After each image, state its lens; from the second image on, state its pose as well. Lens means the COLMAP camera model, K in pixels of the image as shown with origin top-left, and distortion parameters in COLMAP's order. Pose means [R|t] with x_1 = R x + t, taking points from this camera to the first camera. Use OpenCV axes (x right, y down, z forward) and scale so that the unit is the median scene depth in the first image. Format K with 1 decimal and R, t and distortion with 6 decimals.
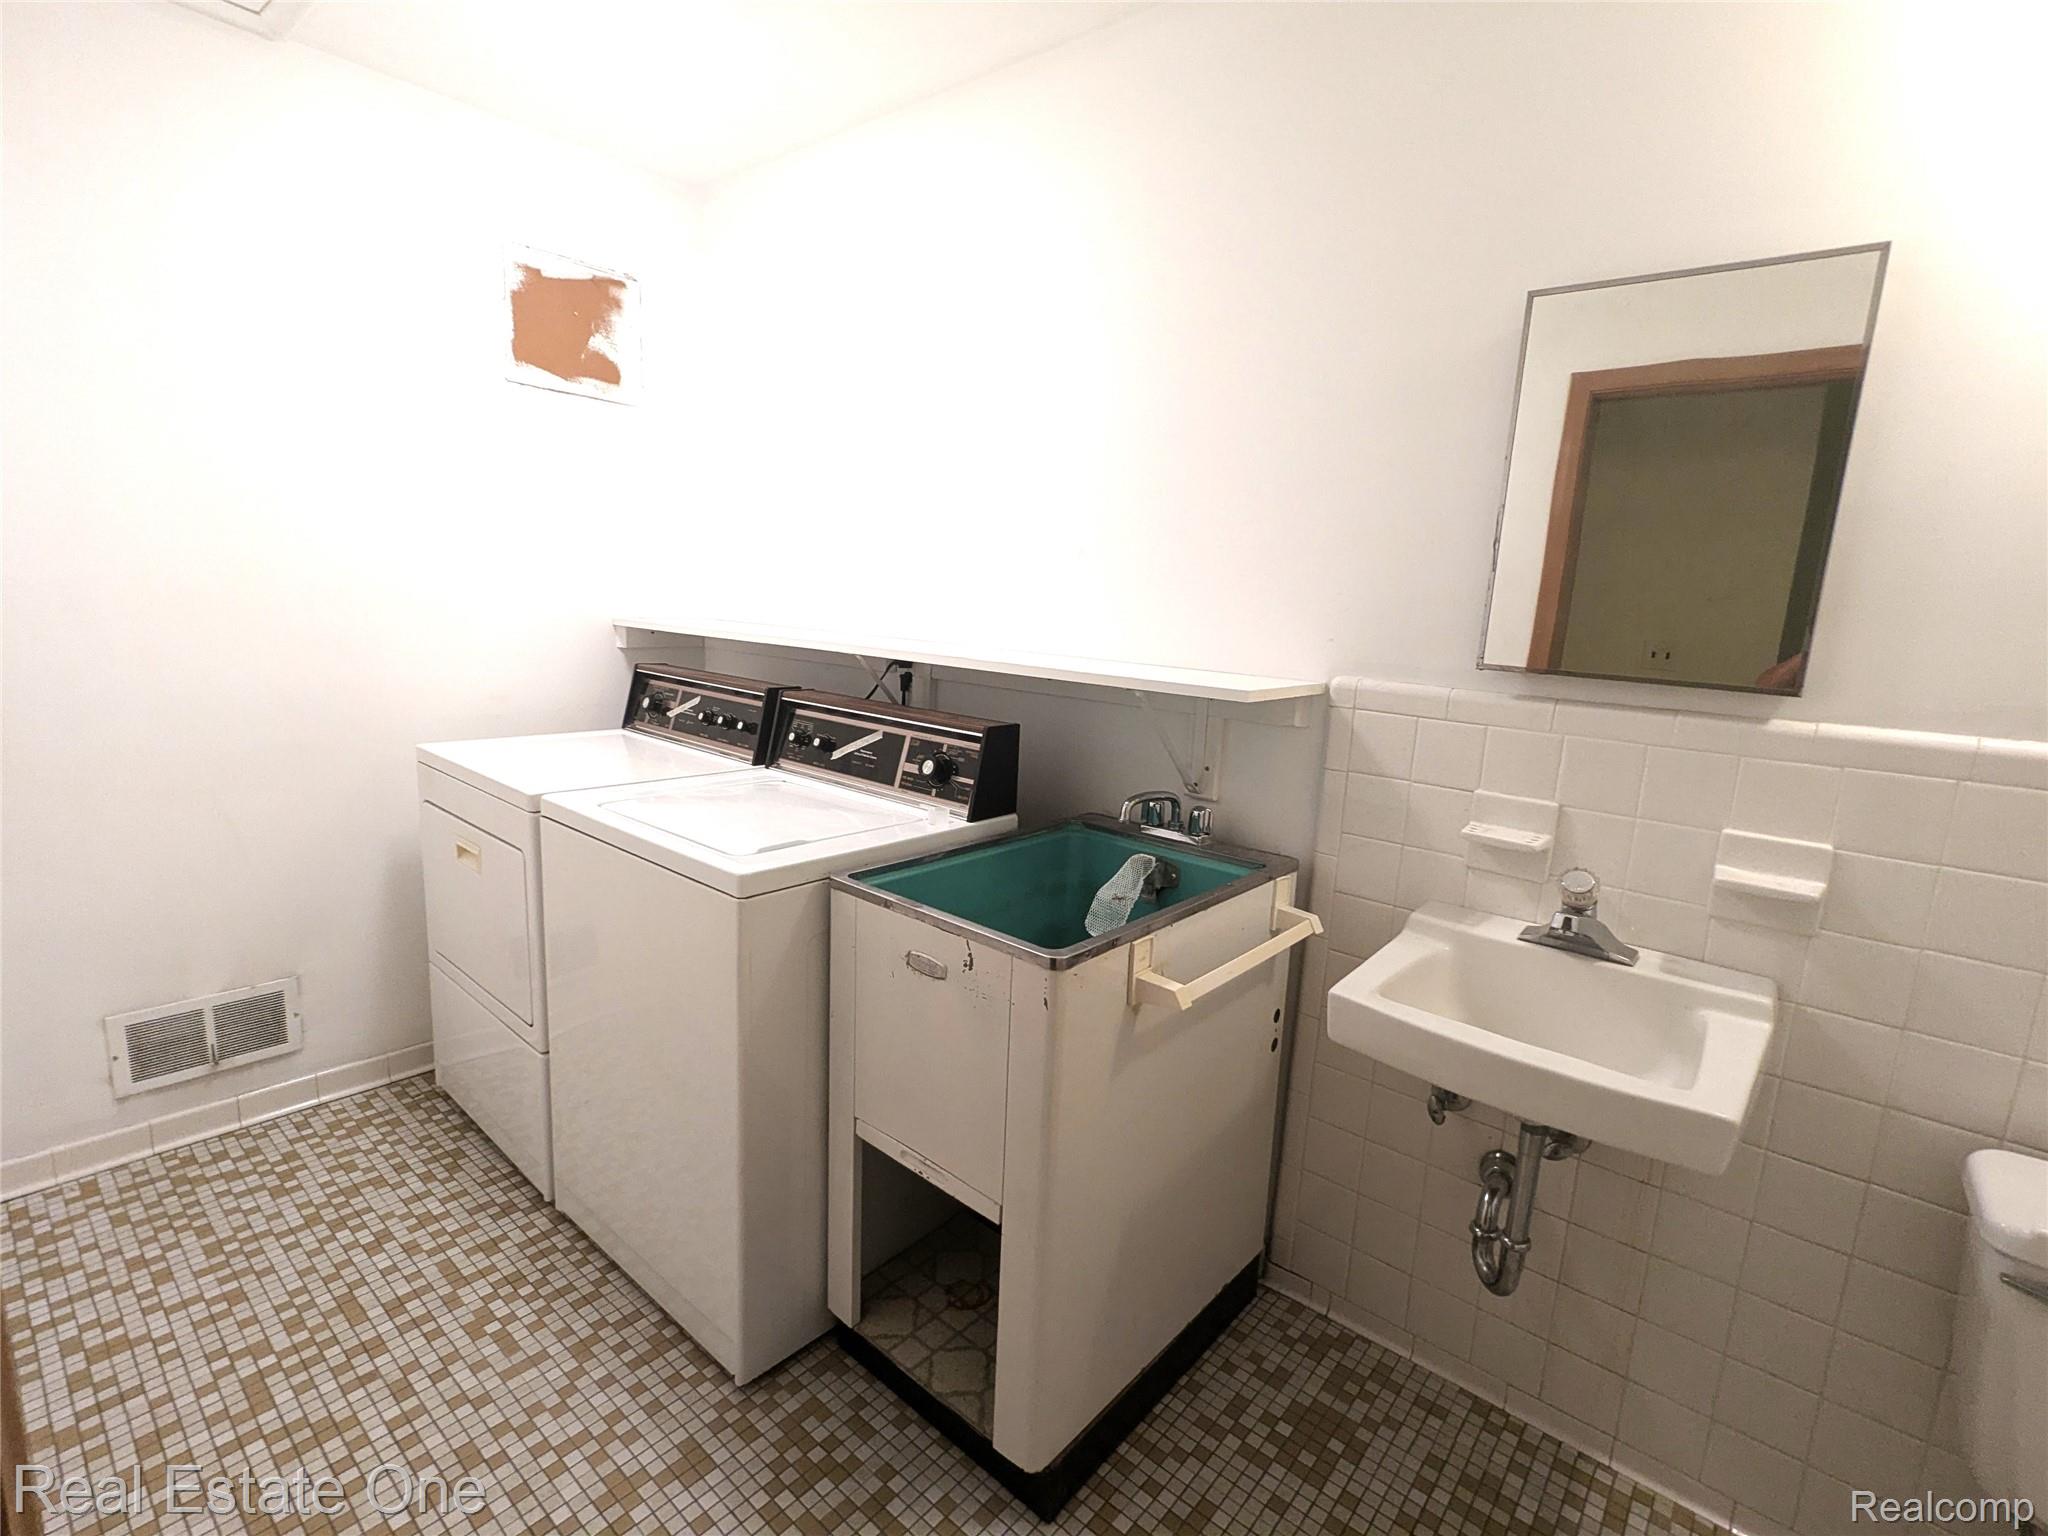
lens RADIAL K [[964.9, 0, 1023.8], [0, 964.9, 766.5], [0, 0, 1]] dist [-0.004176, 0.002396]
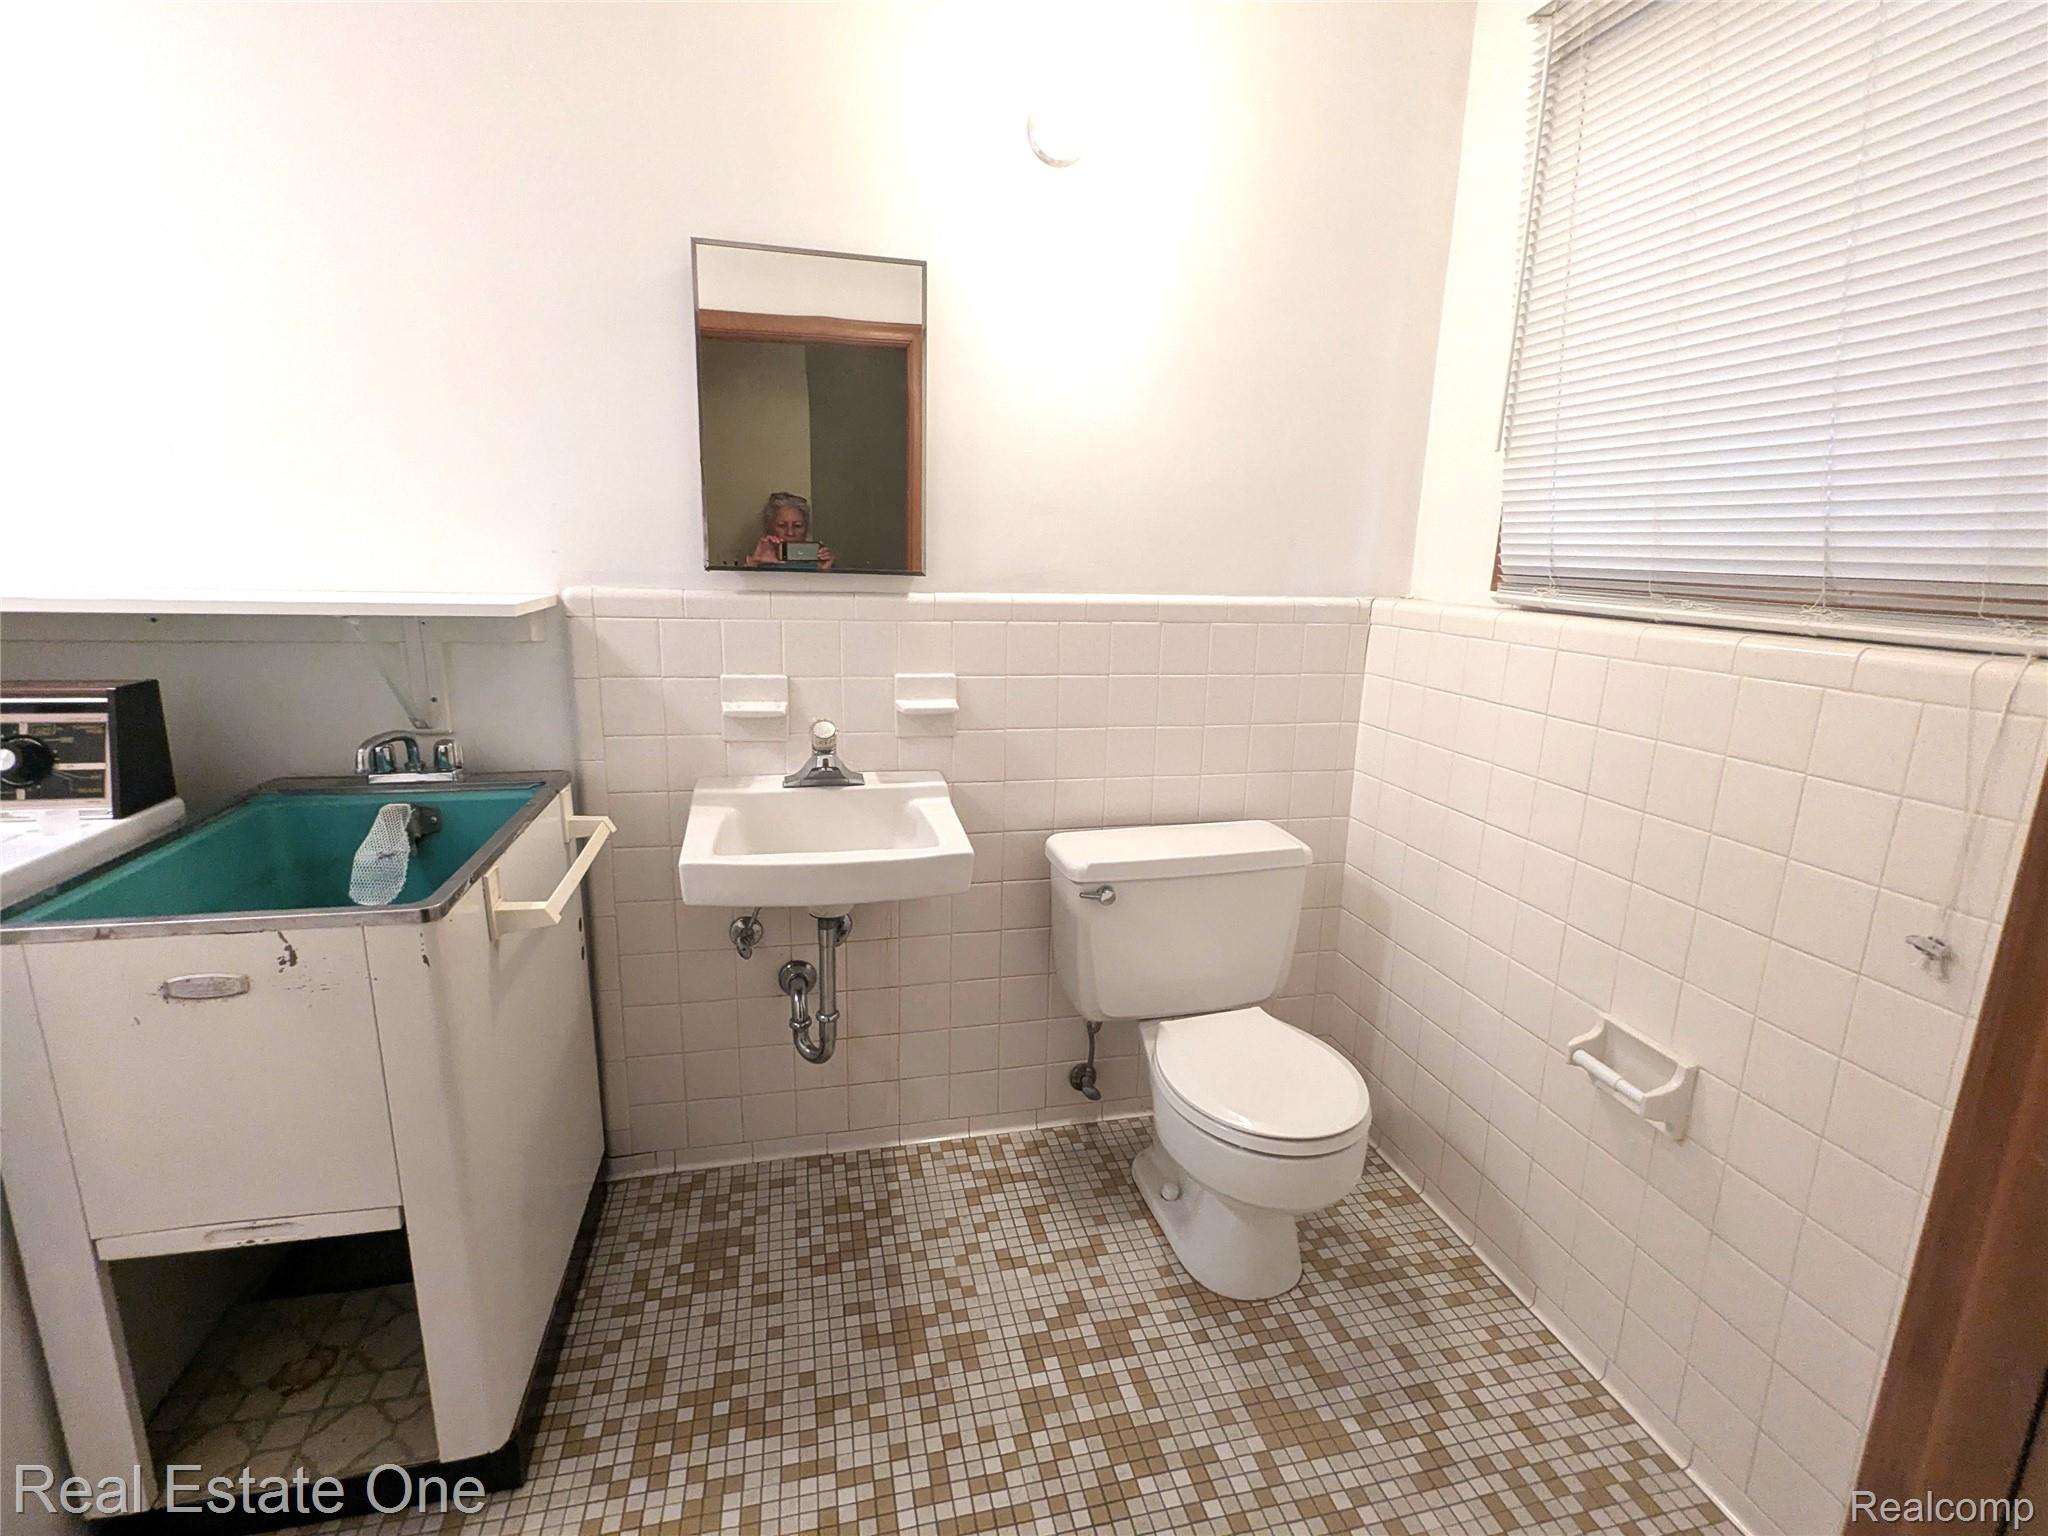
lens RADIAL K [[964.9, 0, 1023.8], [0, 964.9, 766.5], [0, 0, 1]] dist [-0.004176, 0.002396]
pose [[0.591276, -0.208020, 0.779179, -0.255430], [0.147209, 0.977768, 0.149330, 0.012170], [-0.792920, 0.026407, 0.608753, -0.001211]]
